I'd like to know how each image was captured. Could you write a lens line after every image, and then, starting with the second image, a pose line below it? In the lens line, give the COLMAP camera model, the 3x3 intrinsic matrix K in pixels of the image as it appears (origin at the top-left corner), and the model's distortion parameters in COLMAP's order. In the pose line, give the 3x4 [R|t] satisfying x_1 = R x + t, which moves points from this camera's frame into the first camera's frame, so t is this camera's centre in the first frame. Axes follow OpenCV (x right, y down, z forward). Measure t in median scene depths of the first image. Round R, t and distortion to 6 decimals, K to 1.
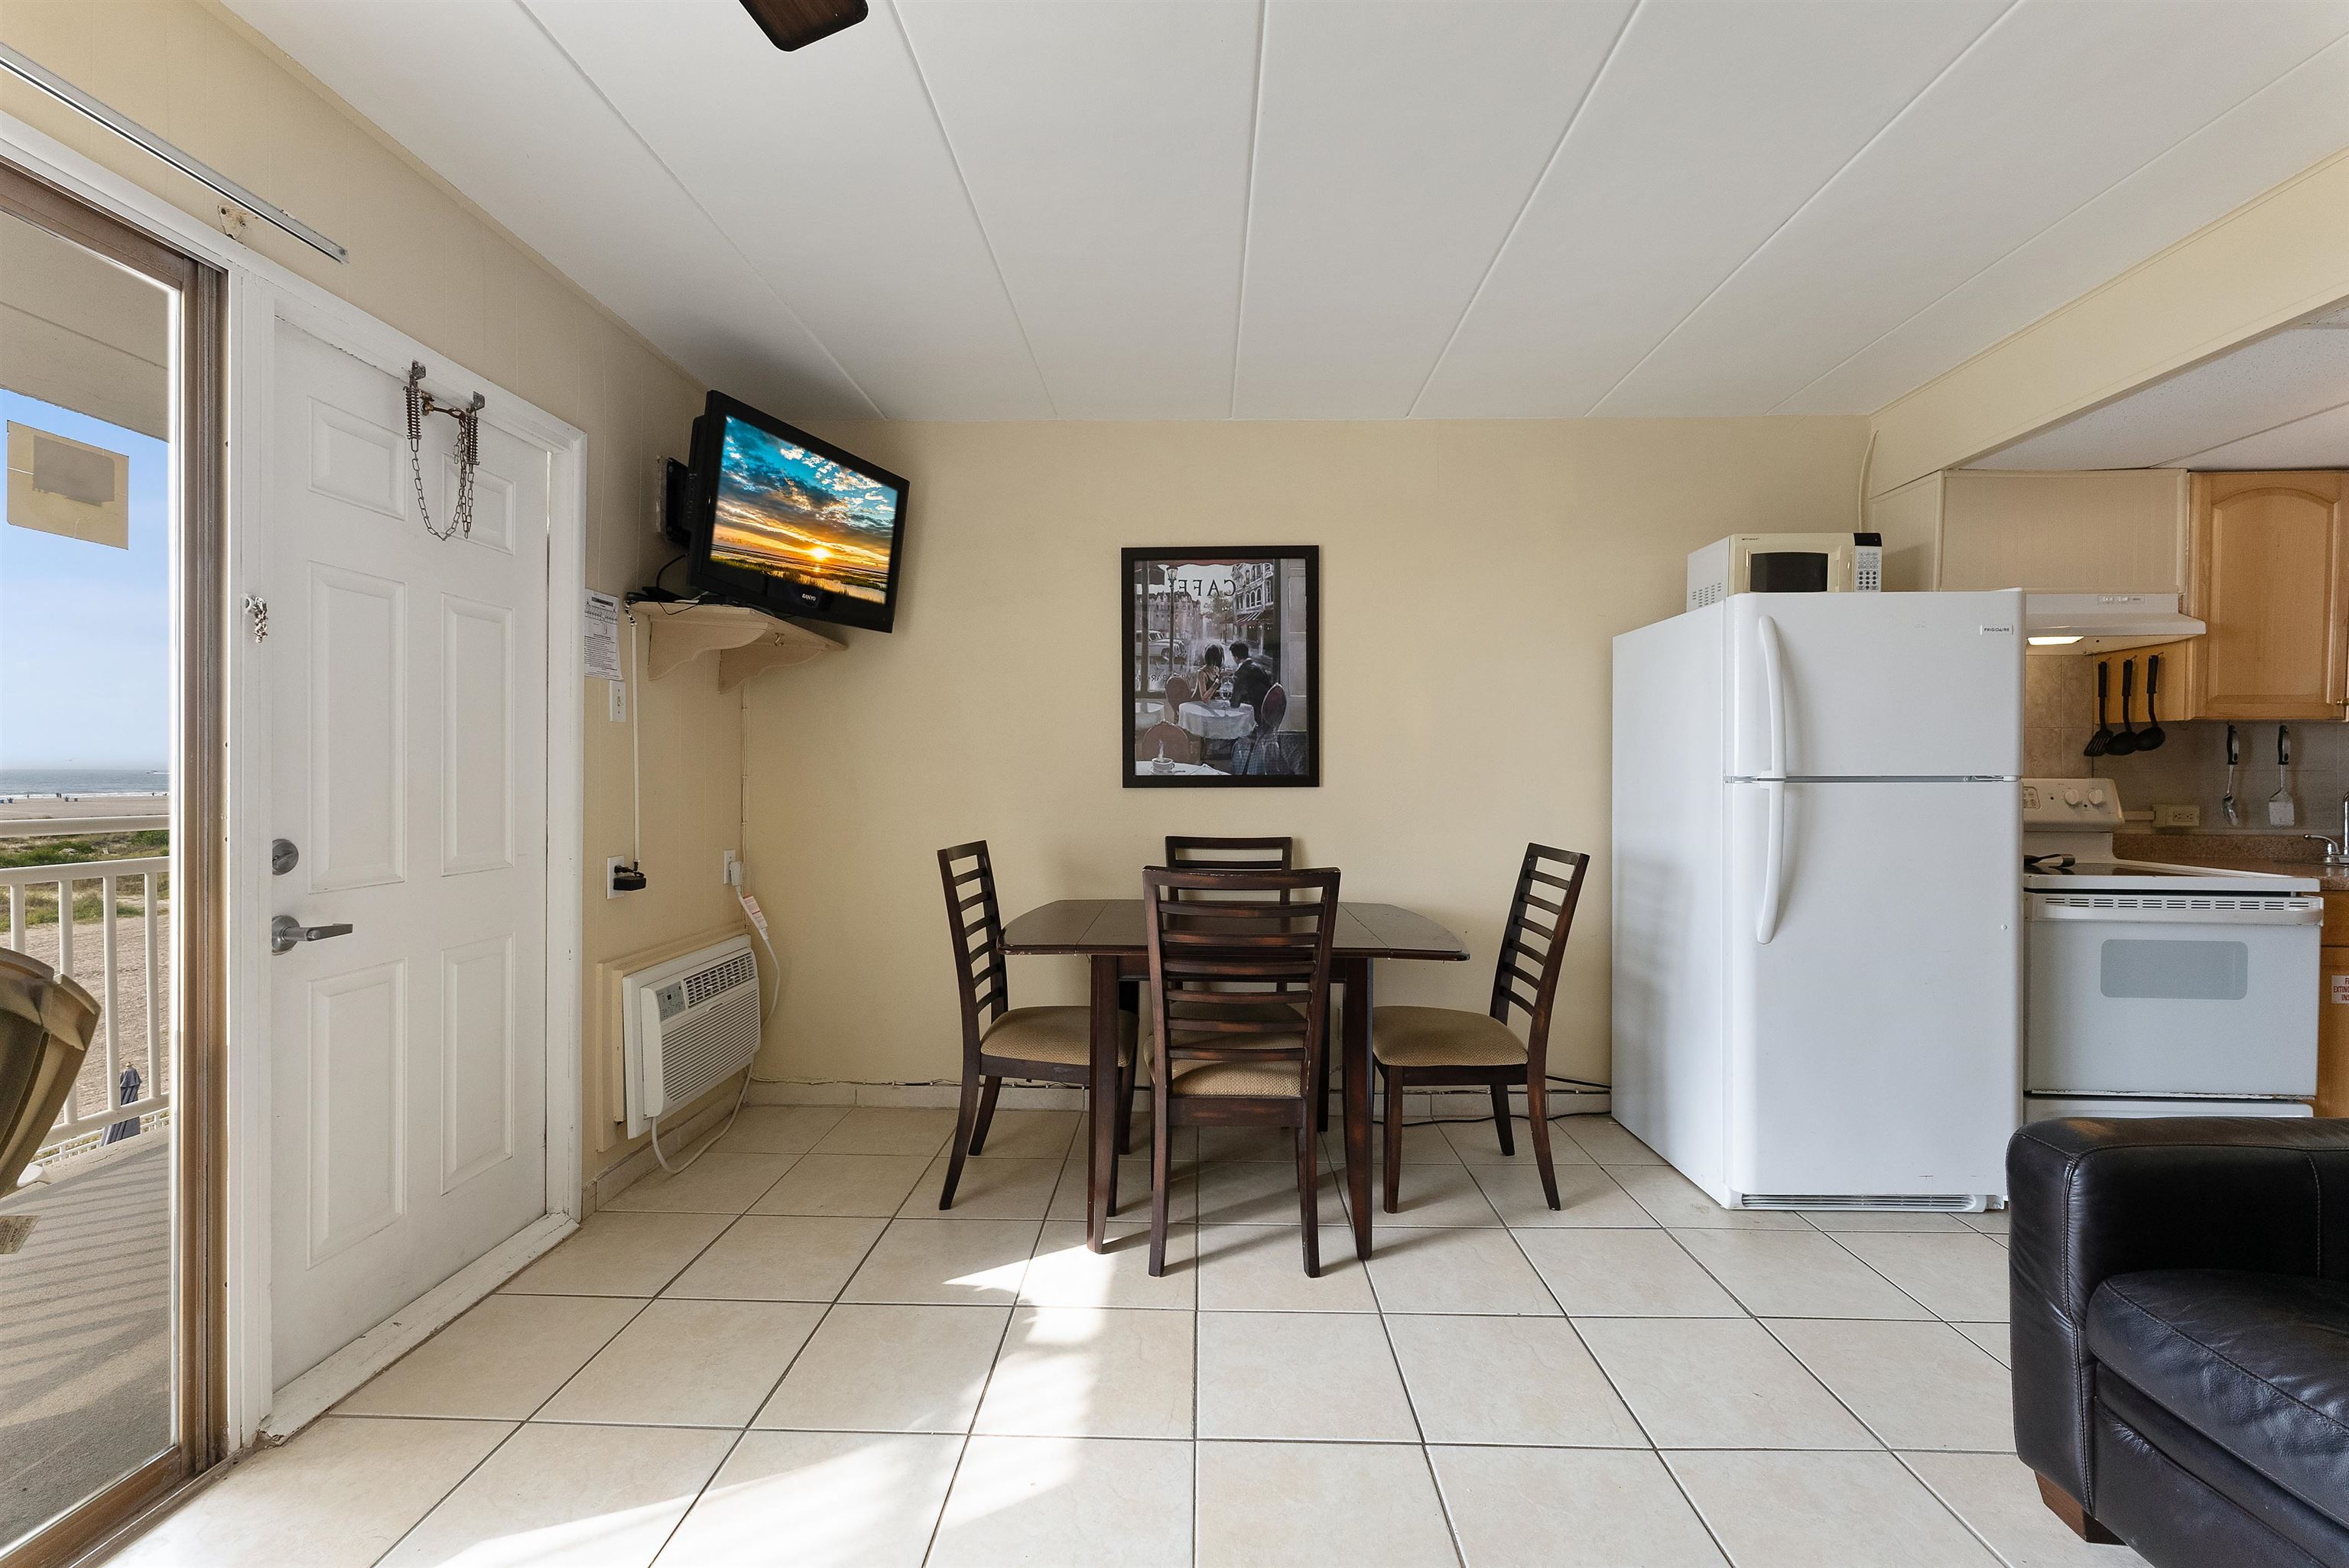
lens RADIAL K [[963.3, 0, 1146.7], [0, 963.3, 782.3], [0, 0, 1]] dist [0.000433, -0.000484]
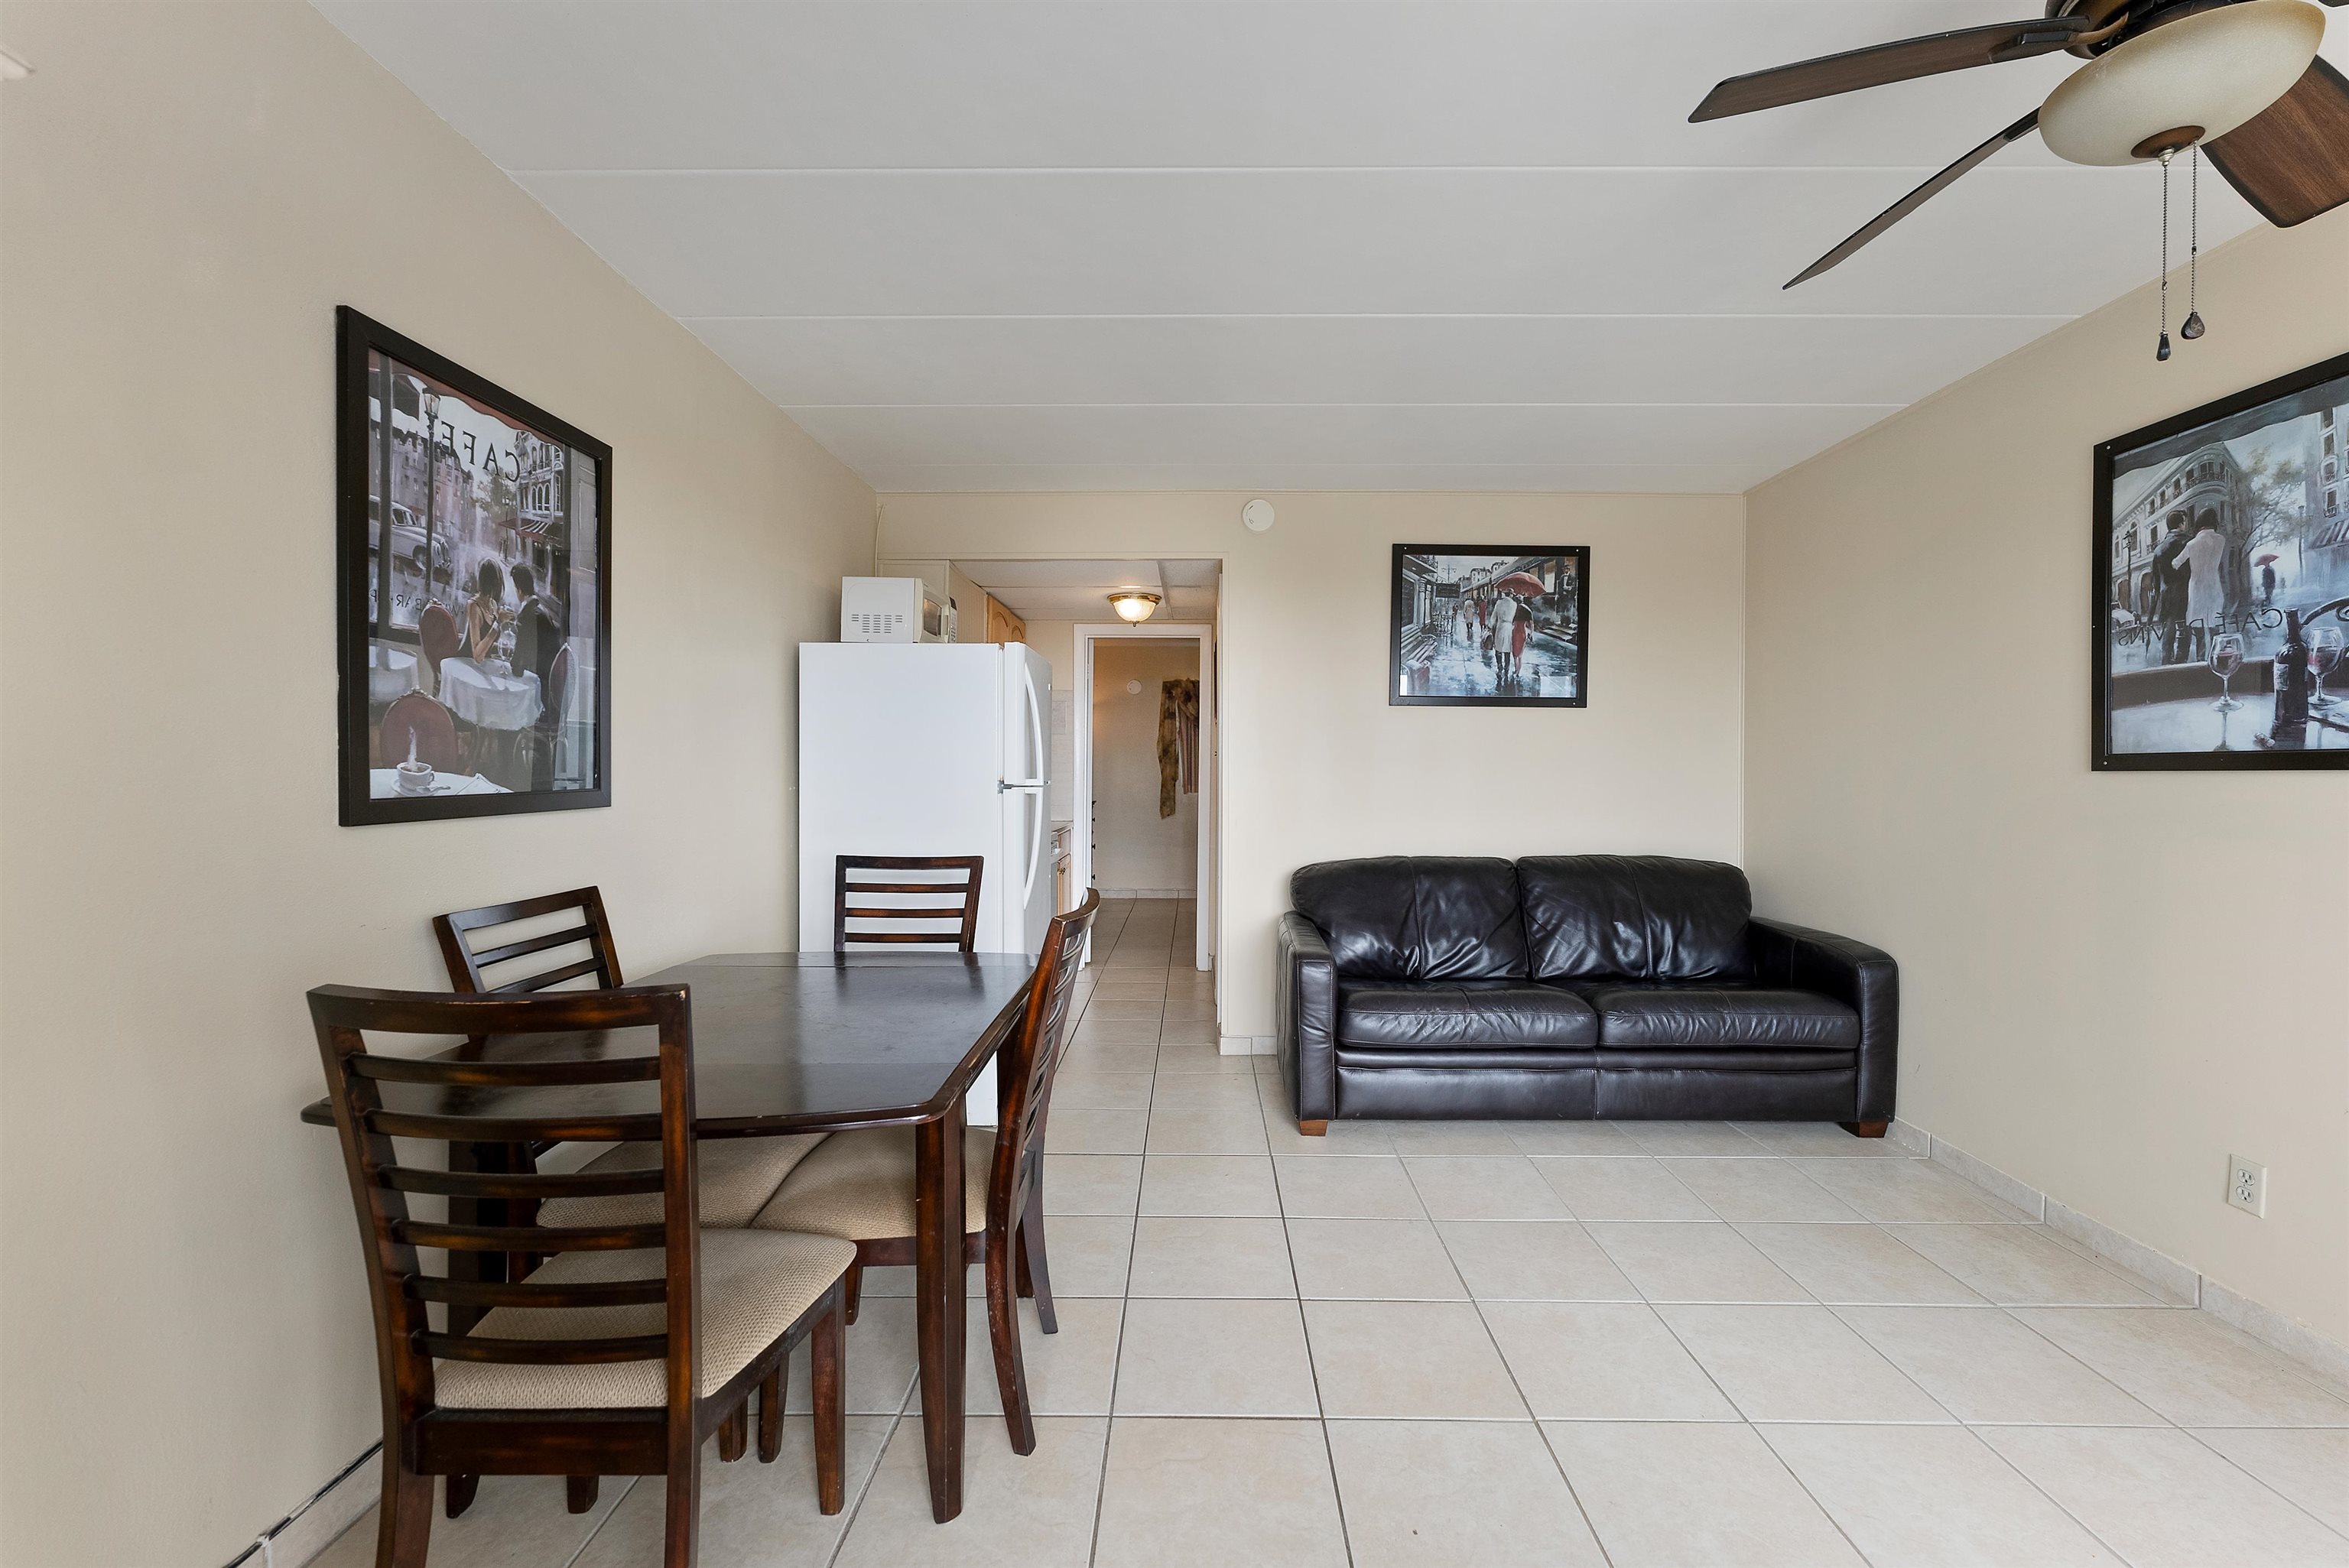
lens RADIAL K [[963.3, 0, 1180.0], [0, 963.3, 774.5], [0, 0, 1]] dist [0.000433, -0.000484]
pose [[-0.026343, -0.009098, 0.999612, -0.504500], [0.005891, 0.999940, 0.009256, -0.021622], [-0.999636, 0.006133, -0.026288, 0.622338]]
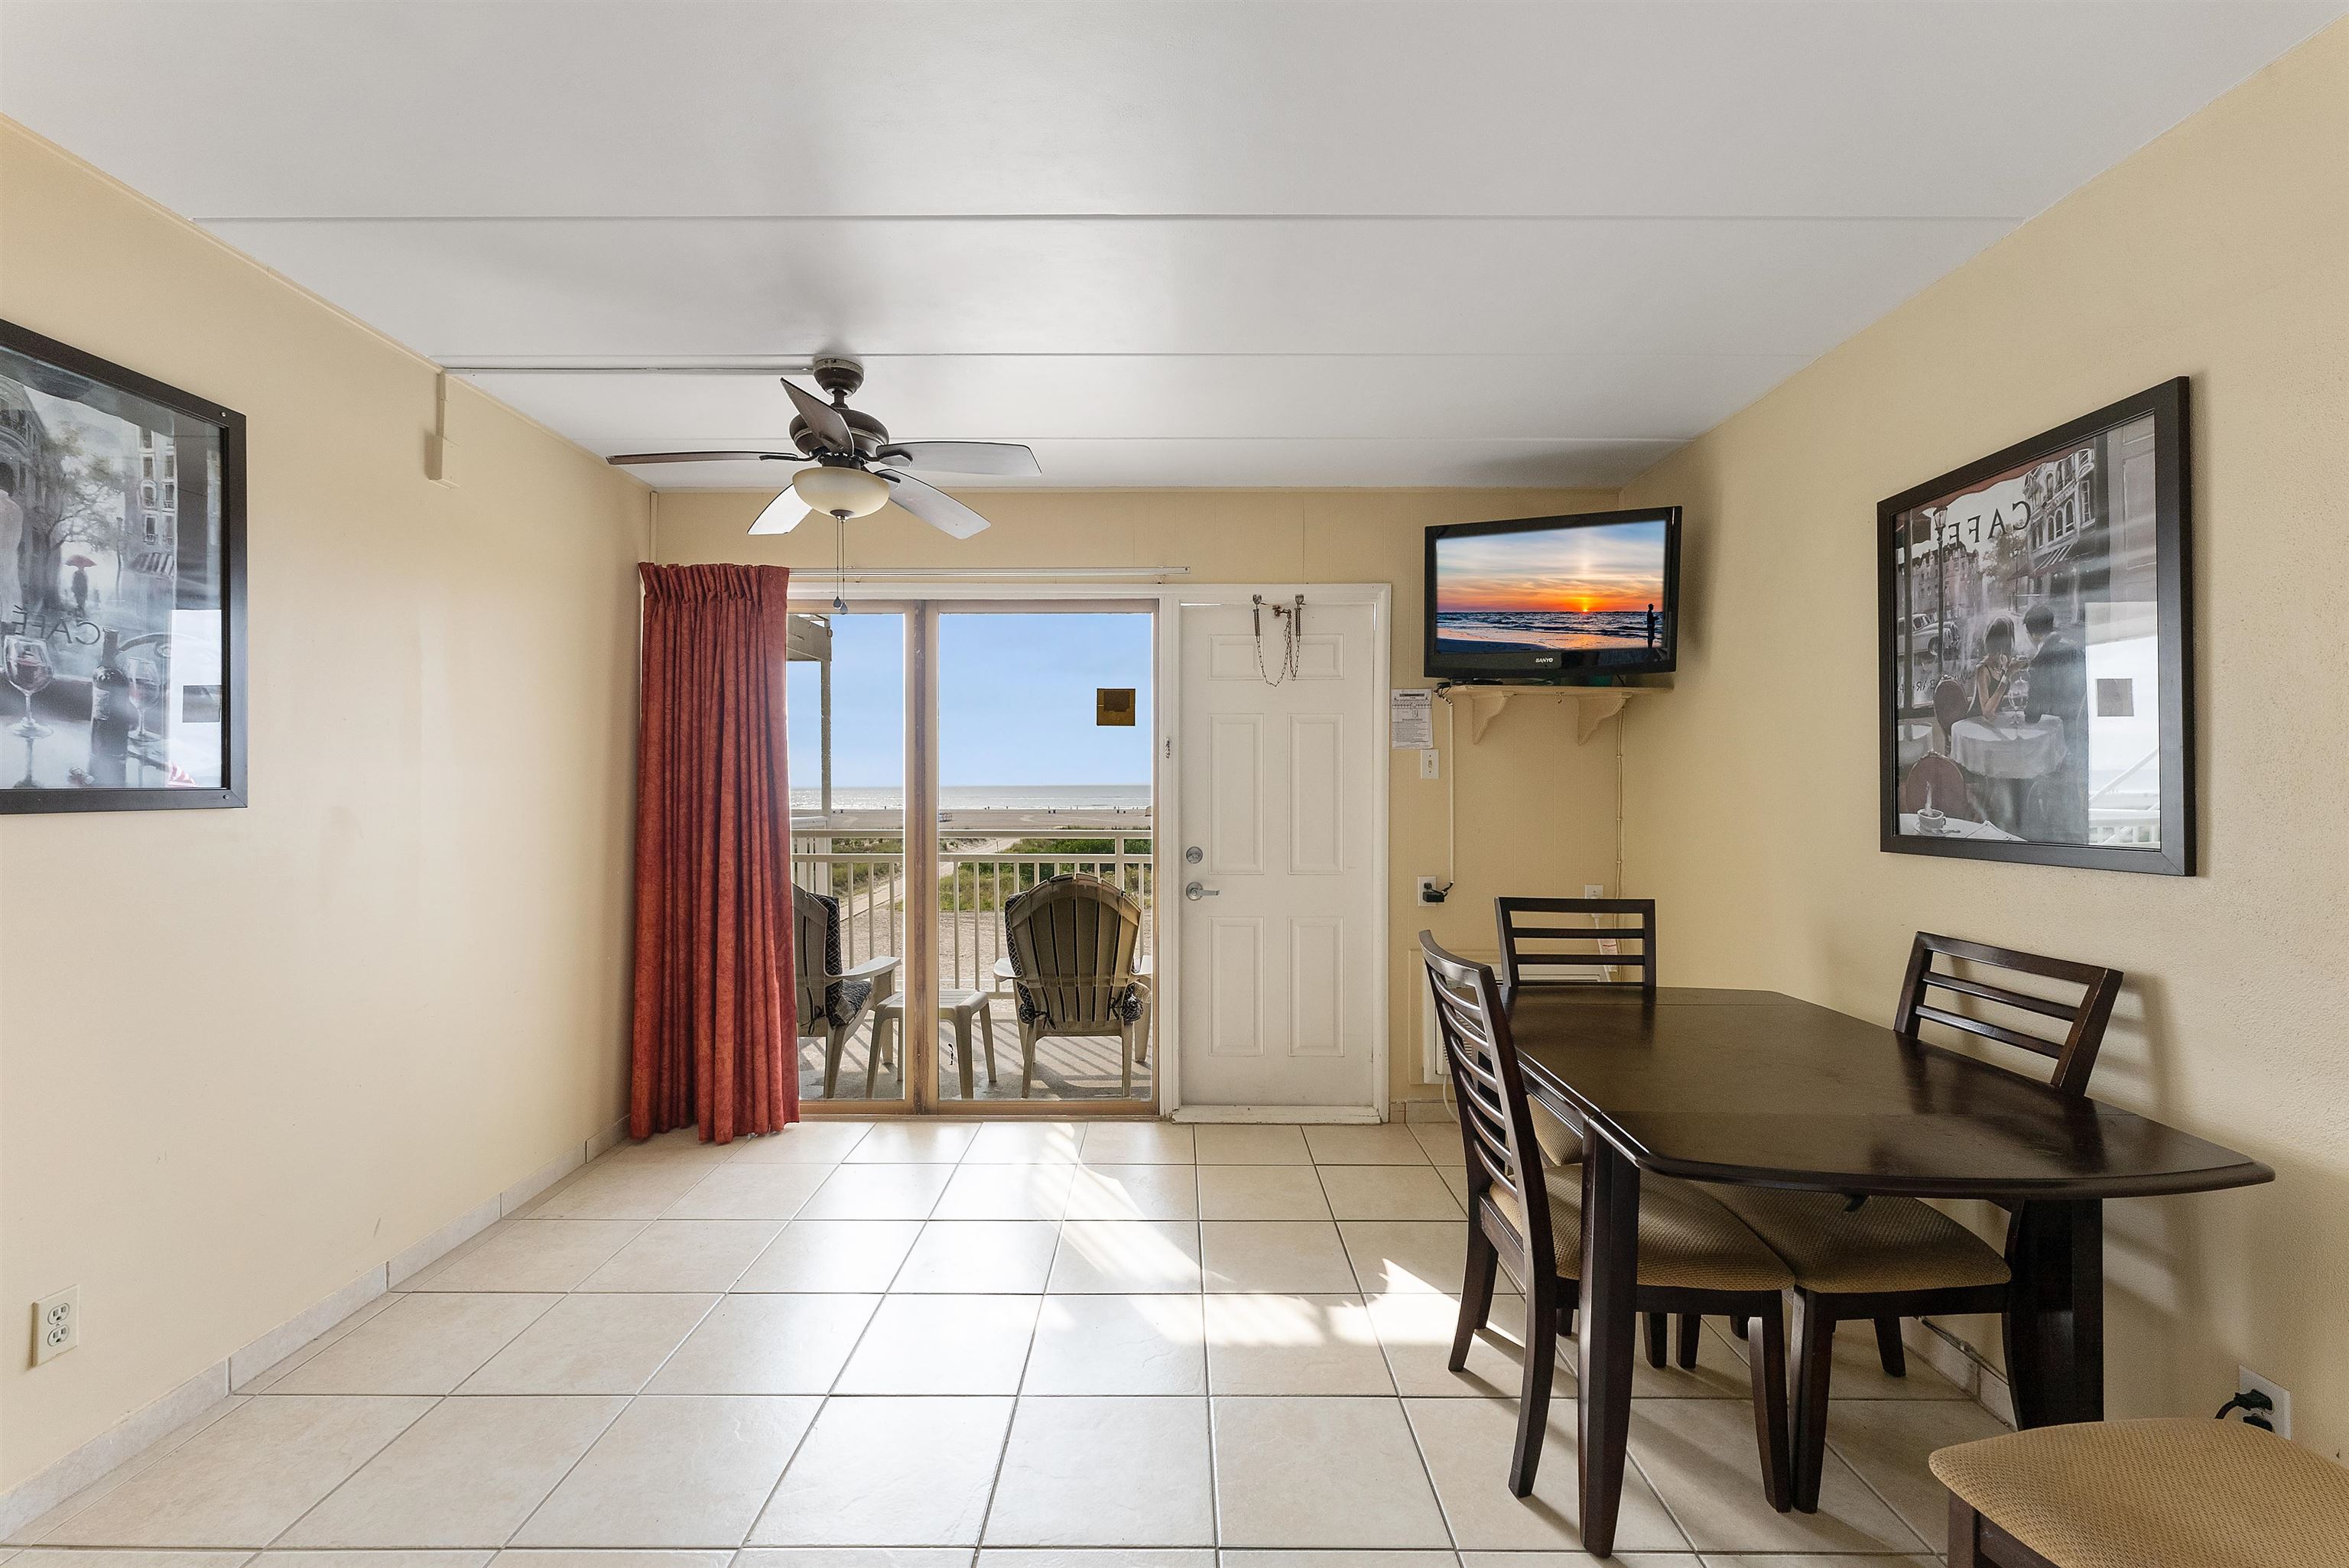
lens RADIAL K [[963.3, 0, 1132.9], [0, 963.3, 802.0], [0, 0, 1]] dist [0.000433, -0.000484]
pose [[-0.006827, 0.006040, -0.999958, 0.671326], [-0.011665, 0.999913, 0.006119, -0.028308], [0.999909, 0.011707, -0.006756, 0.479827]]
